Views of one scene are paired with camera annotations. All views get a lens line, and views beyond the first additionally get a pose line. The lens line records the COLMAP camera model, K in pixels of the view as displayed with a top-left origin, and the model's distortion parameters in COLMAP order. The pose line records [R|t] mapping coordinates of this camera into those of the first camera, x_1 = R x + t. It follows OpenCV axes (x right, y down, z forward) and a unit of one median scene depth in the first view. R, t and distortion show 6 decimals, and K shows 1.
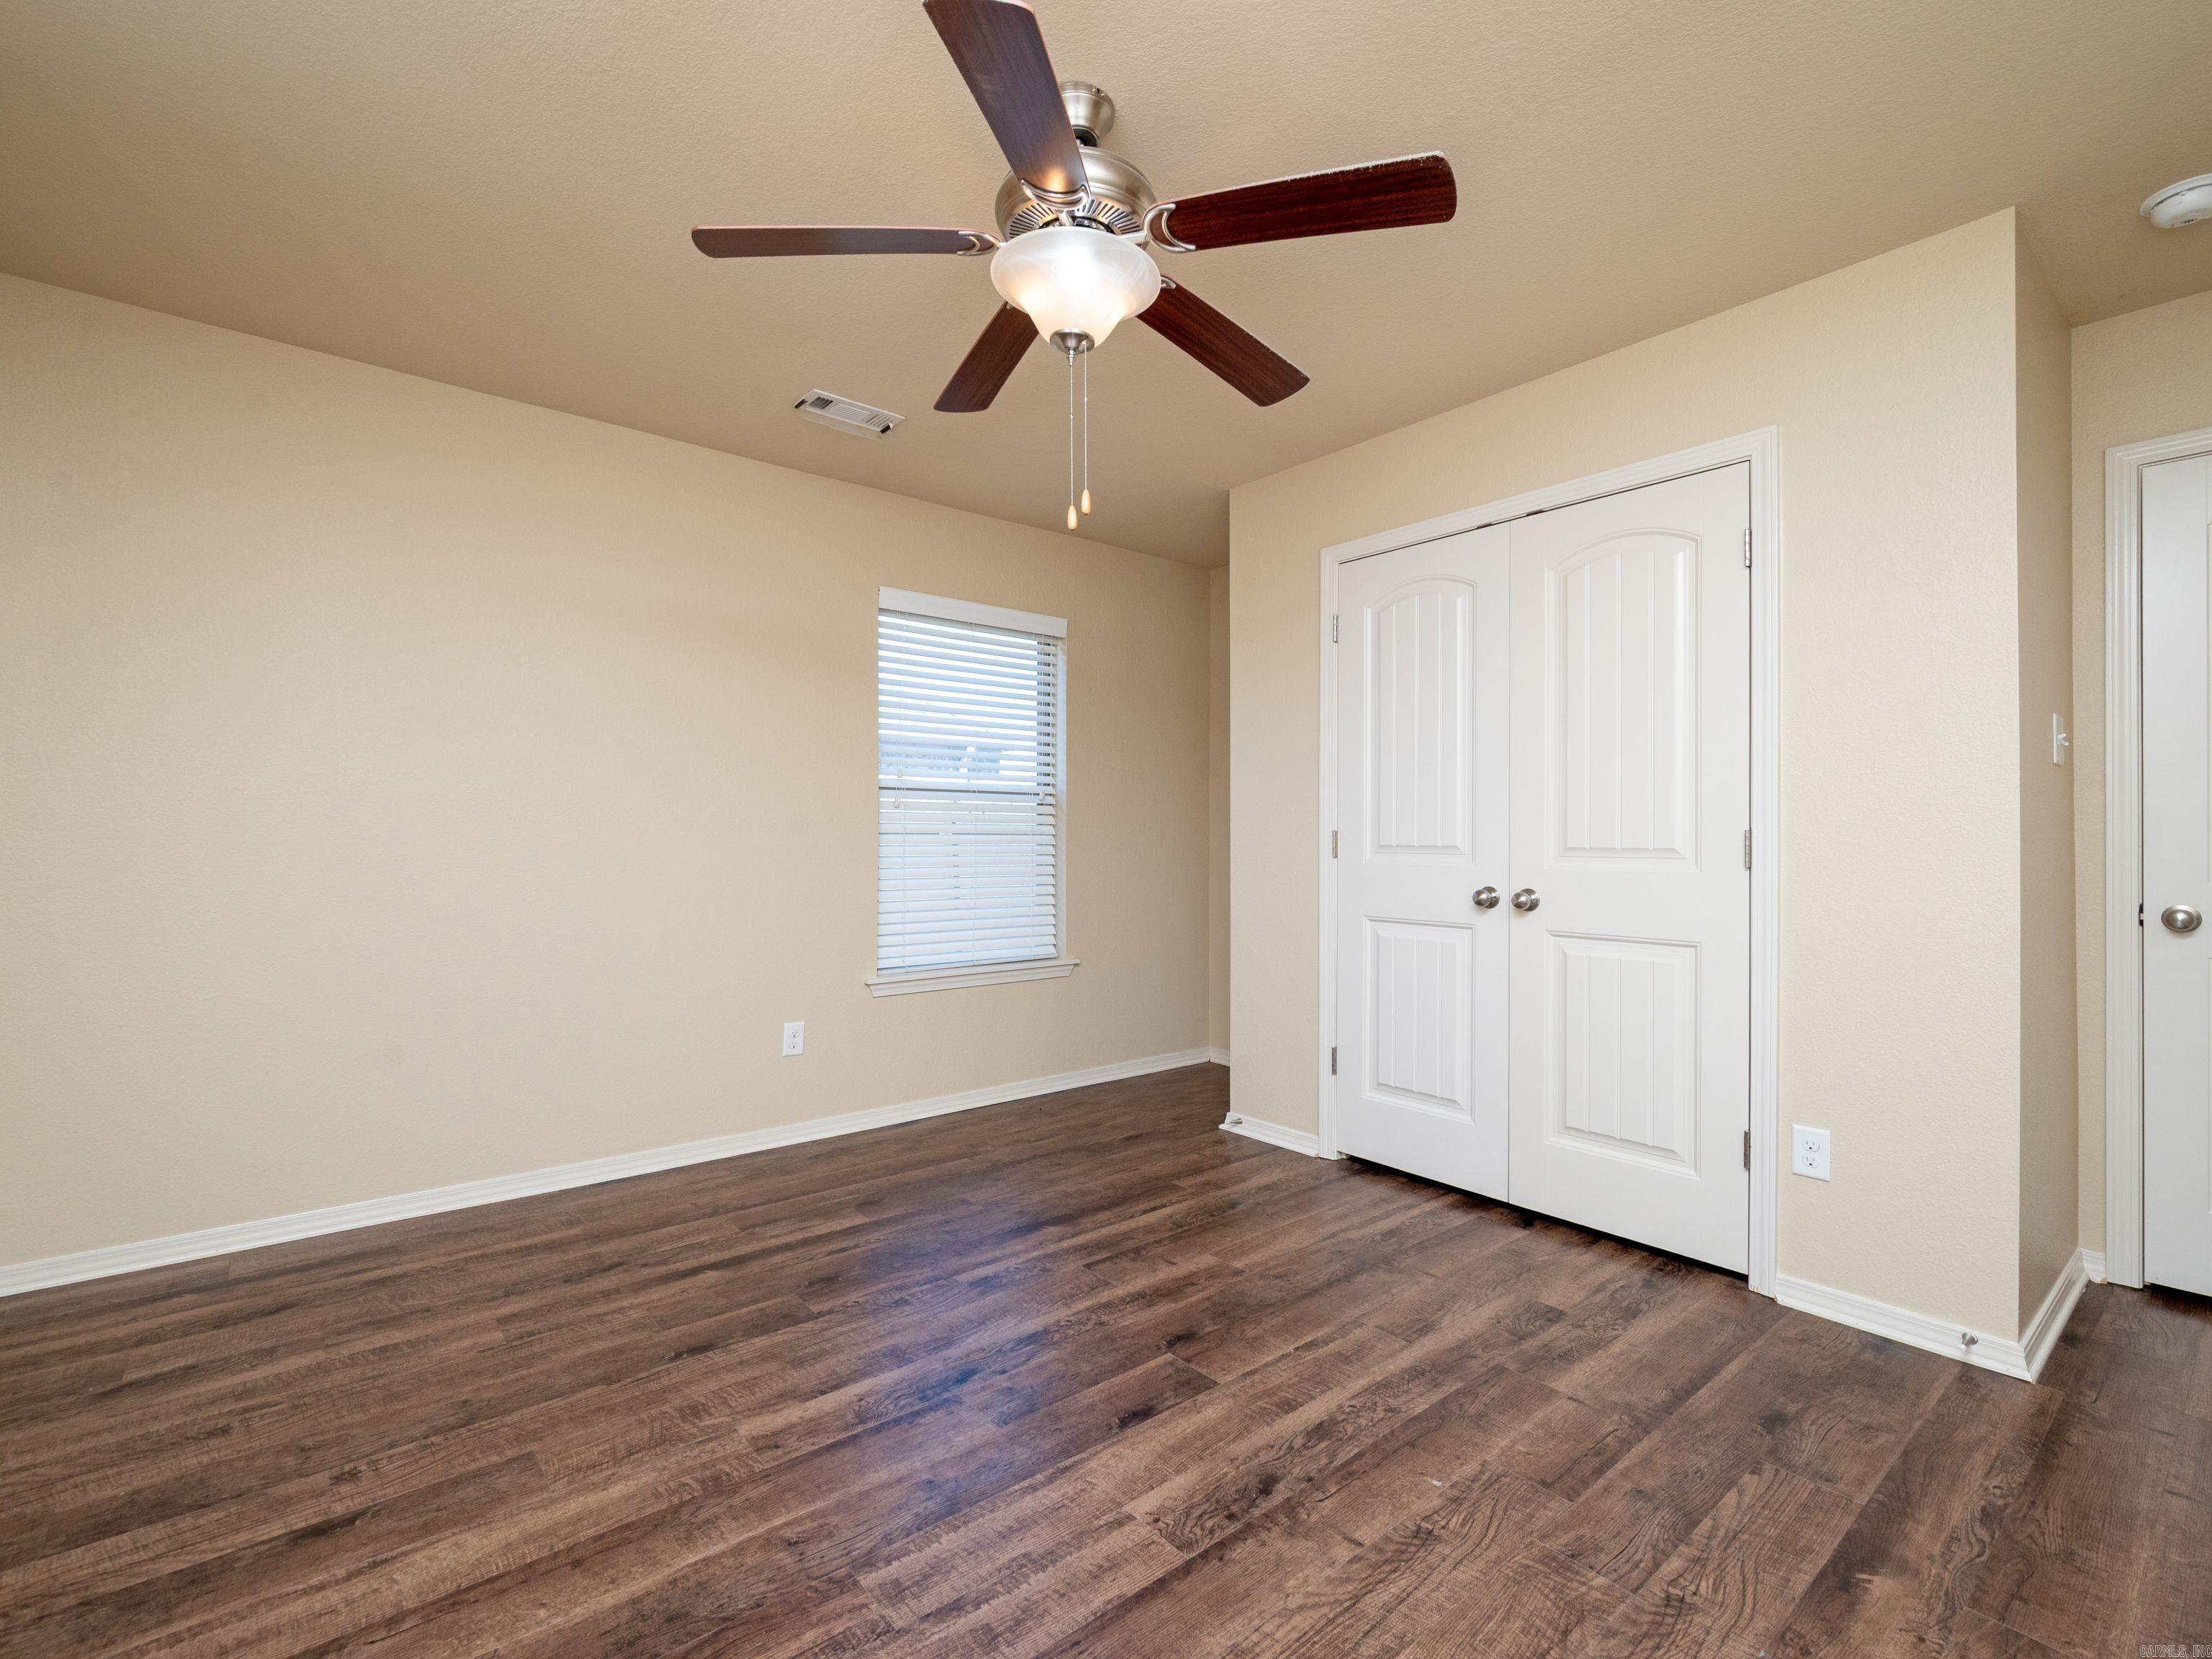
lens RADIAL K [[991.1, 0, 1093.8], [0, 991.1, 828.7], [0, 0, 1]] dist [0.001069, -0.000462]
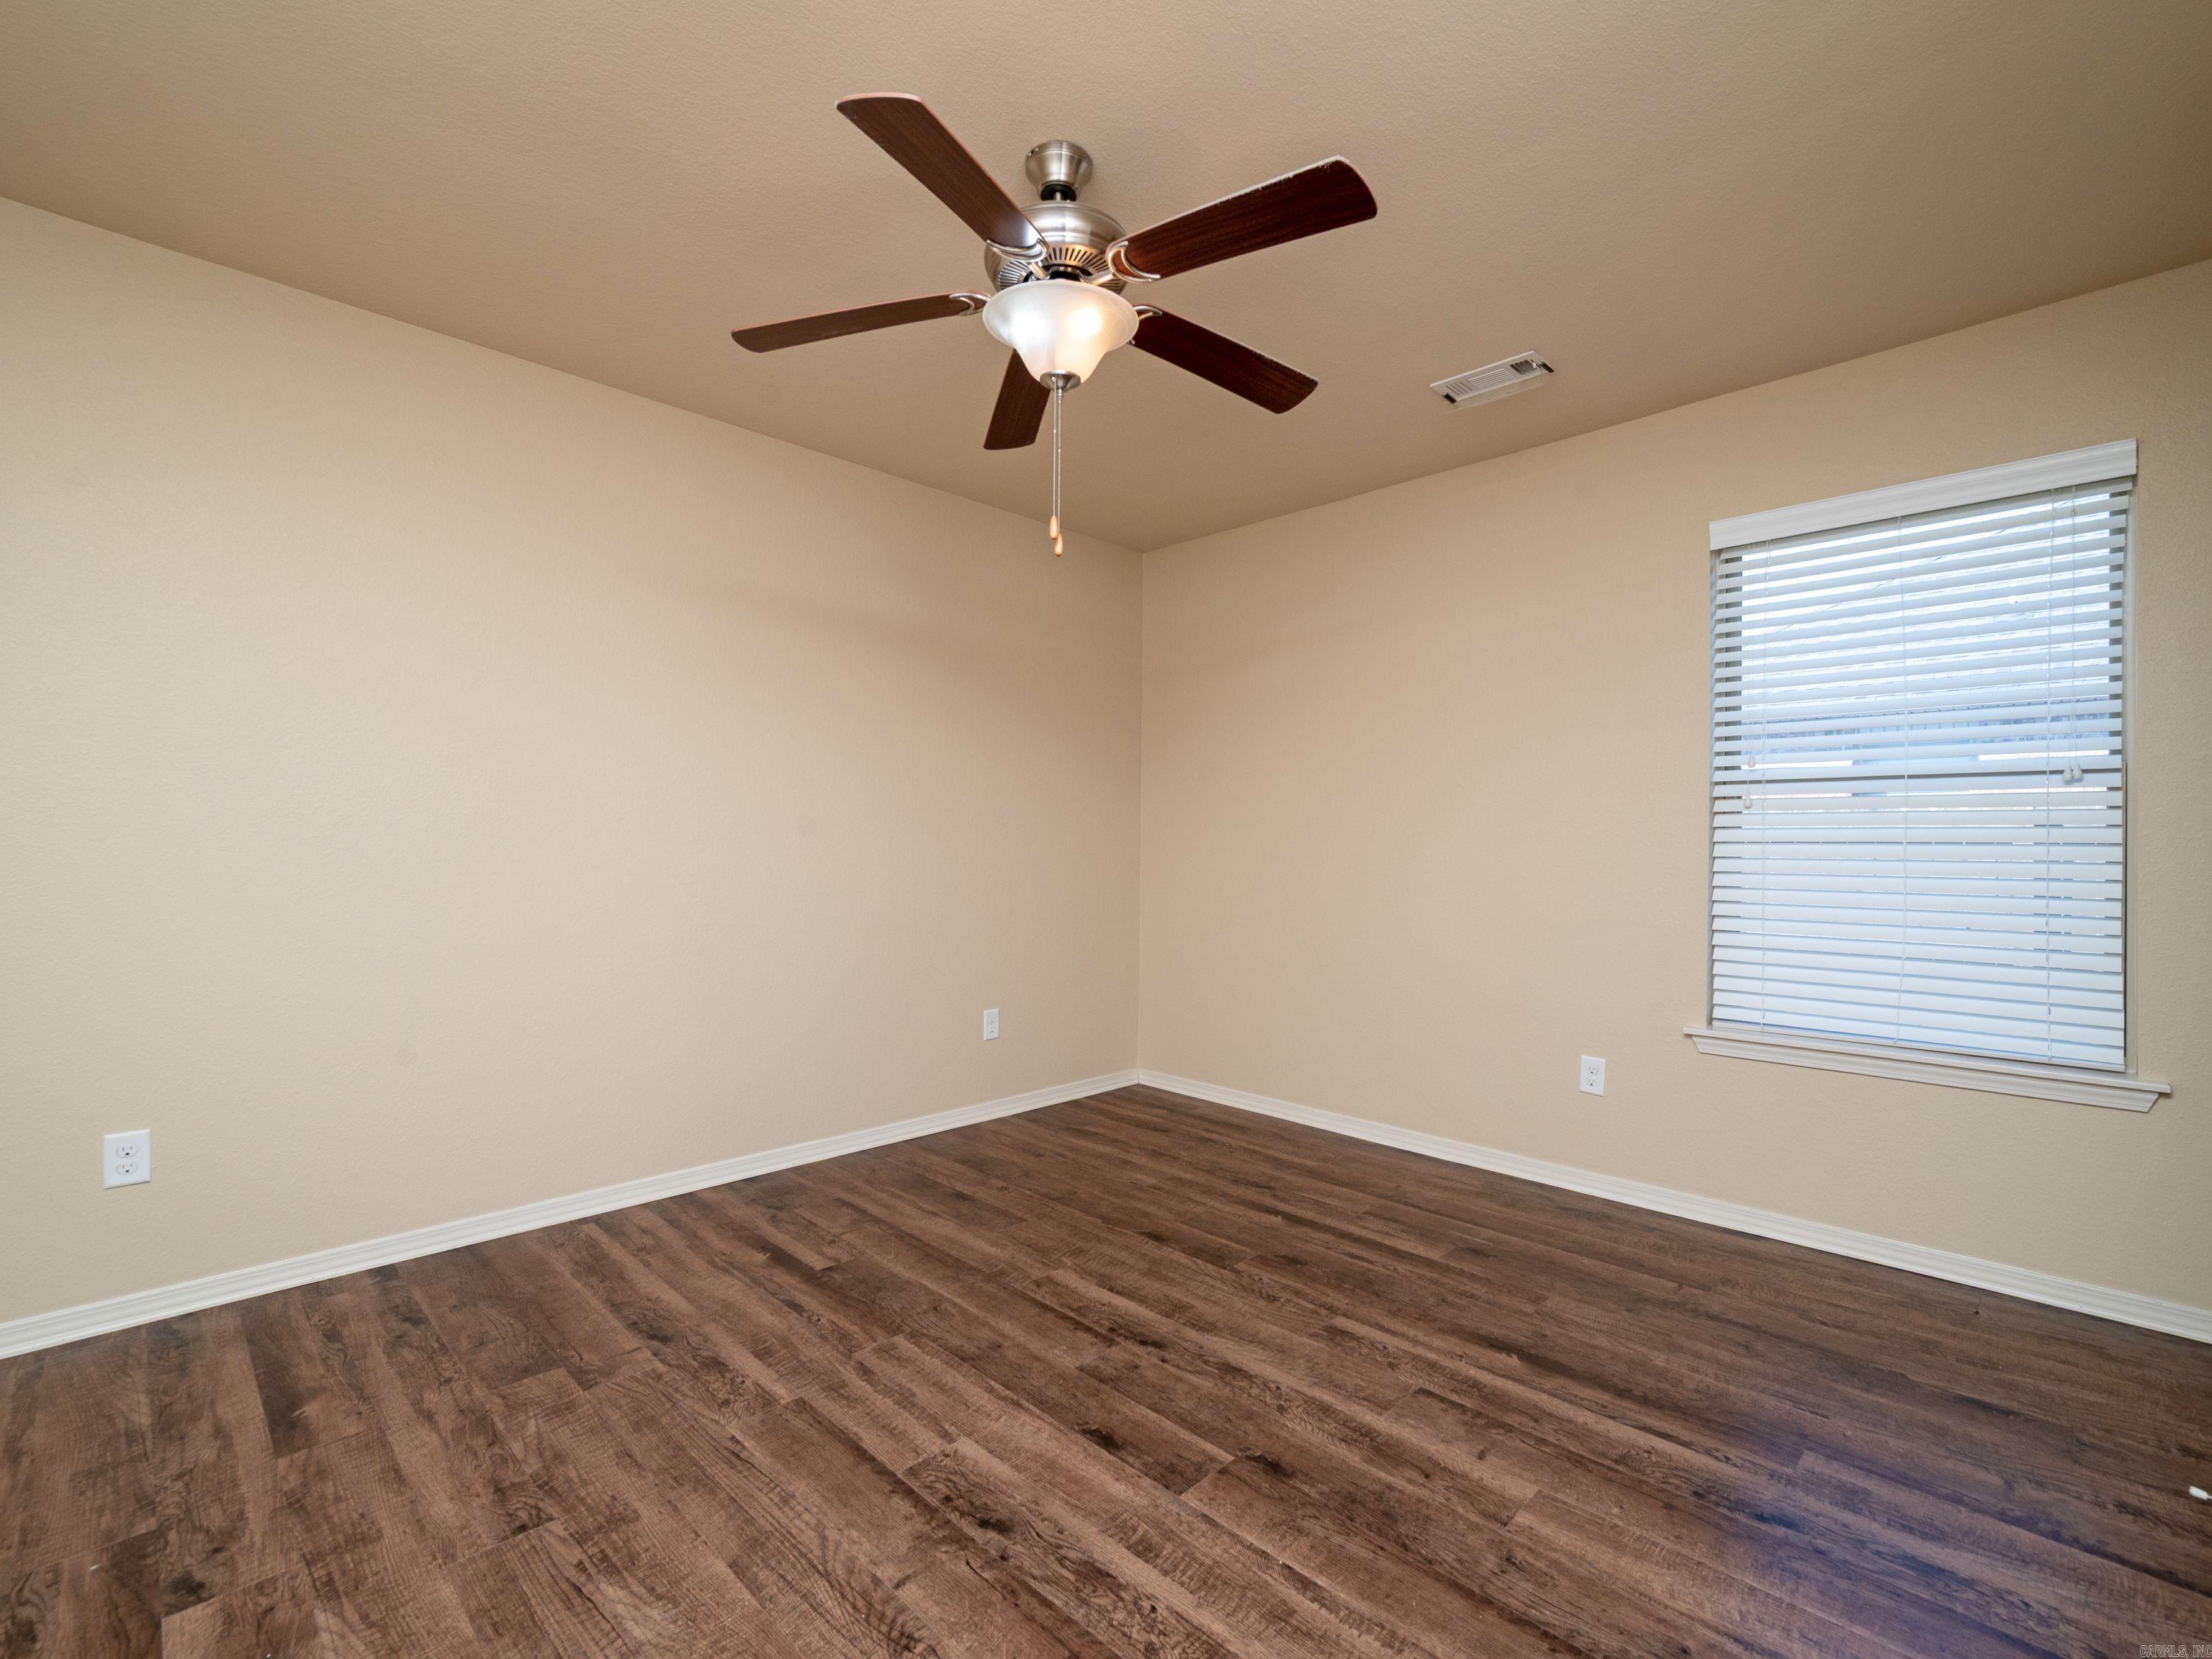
lens RADIAL K [[991.1, 0, 1099.0], [0, 991.1, 842.9], [0, 0, 1]] dist [0.001069, -0.000462]
pose [[0.101623, -0.005808, -0.994806, 0.820219], [0.002579, 0.999981, -0.005575, 0.013121], [0.994820, -0.001999, 0.101636, 0.730733]]
